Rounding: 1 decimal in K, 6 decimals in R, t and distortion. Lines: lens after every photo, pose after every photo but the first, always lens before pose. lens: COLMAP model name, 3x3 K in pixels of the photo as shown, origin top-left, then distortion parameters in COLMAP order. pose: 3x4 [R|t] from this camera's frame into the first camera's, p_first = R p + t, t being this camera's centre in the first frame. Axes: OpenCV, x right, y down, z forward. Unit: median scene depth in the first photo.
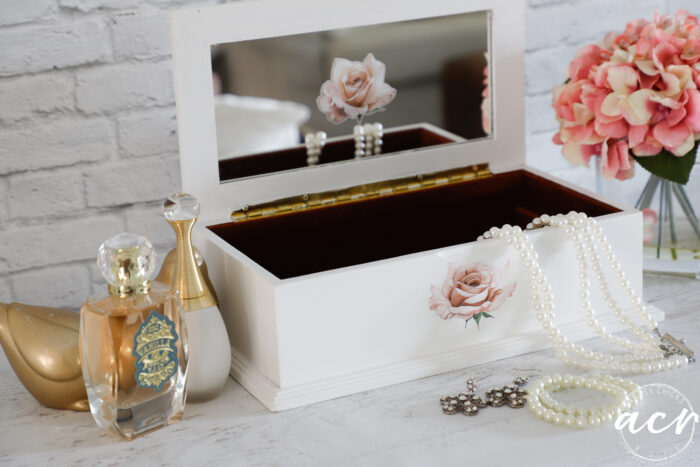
lens RADIAL K [[1582.0, 0, 352.4], [0, 1582.0, 230.5], [0, 0, 1]] dist [0.030556, 0.000000]
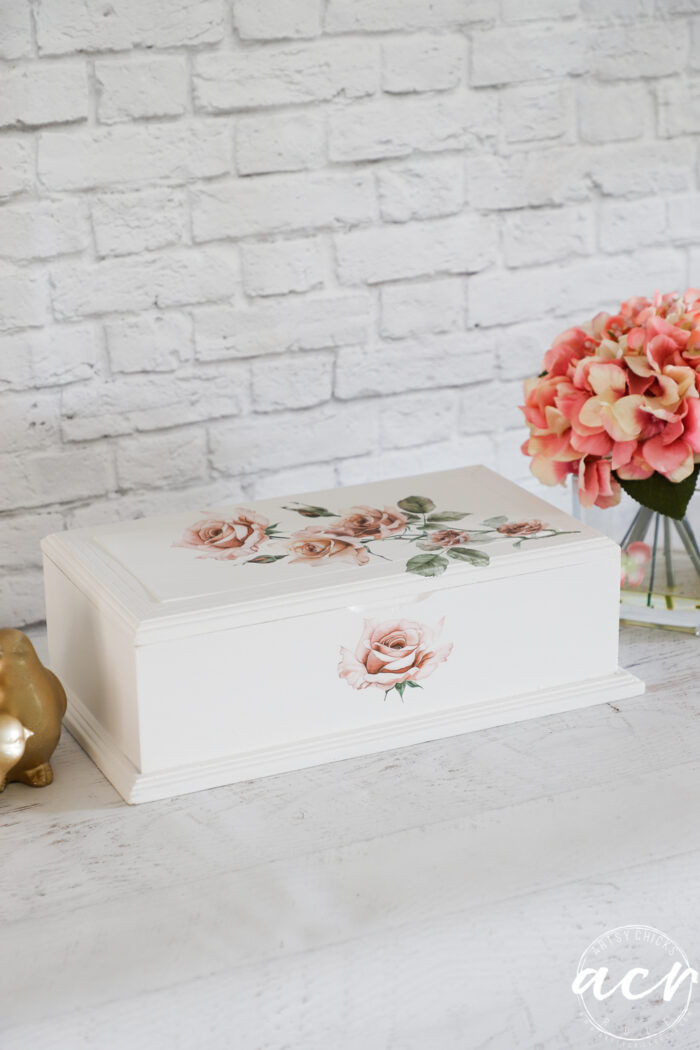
lens RADIAL K [[2067.1, 0, 359.6], [0, 2067.1, 545.6], [0, 0, 1]] dist [0.002818, 0.000000]
pose [[0.999390, 0.034903, 0.001144, 0.052061], [-0.034920, 0.998491, 0.042375, -0.054995], [0.000337, -0.042390, 0.999101, -0.020266]]
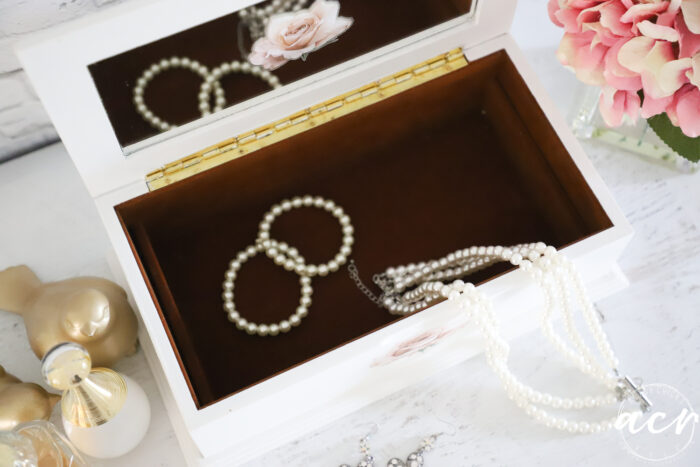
lens RADIAL K [[1024.2, 0, 346.0], [0, 1024.2, 238.3], [0, 0, 1]] dist [0.167825, 0.000000]
pose [[0.998599, 0.035795, 0.038962, 0.009021], [-0.052875, 0.648852, 0.759075, -0.411429], [0.001891, -0.760072, 0.649836, 0.629214]]
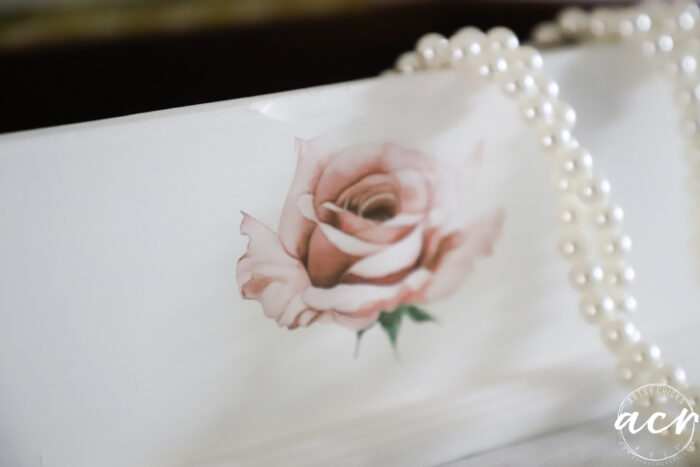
lens RADIAL K [[1991.2, 0, 350.1], [0, 1991.2, 233.8], [0, 0, 1]] dist [0.506434, 0.000000]
pose [[0.991633, -0.038385, 0.123250, 0.021470], [0.045970, 0.997182, -0.059293, 0.057384], [-0.120627, 0.064463, 0.990603, 0.576221]]
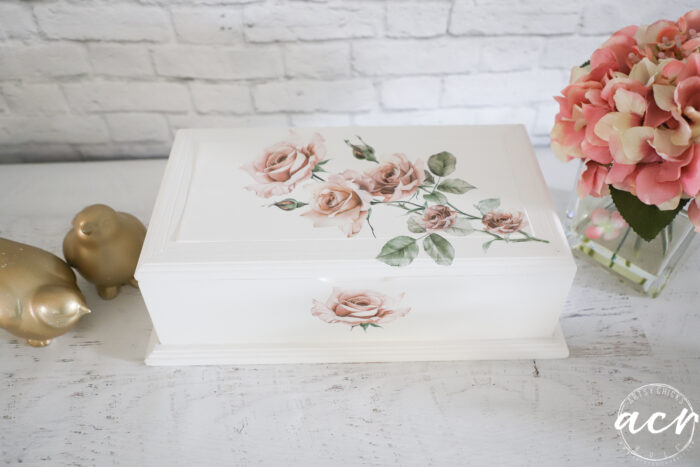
lens RADIAL K [[612.6, 0, 345.6], [0, 612.6, 234.2], [0, 0, 1]] dist [0.005992, -0.009155]
pose [[0.906238, 0.325423, -0.269874, 0.148203], [-0.159632, 0.854492, 0.494329, -0.182141], [0.391472, -0.404900, 0.826321, 0.652667]]
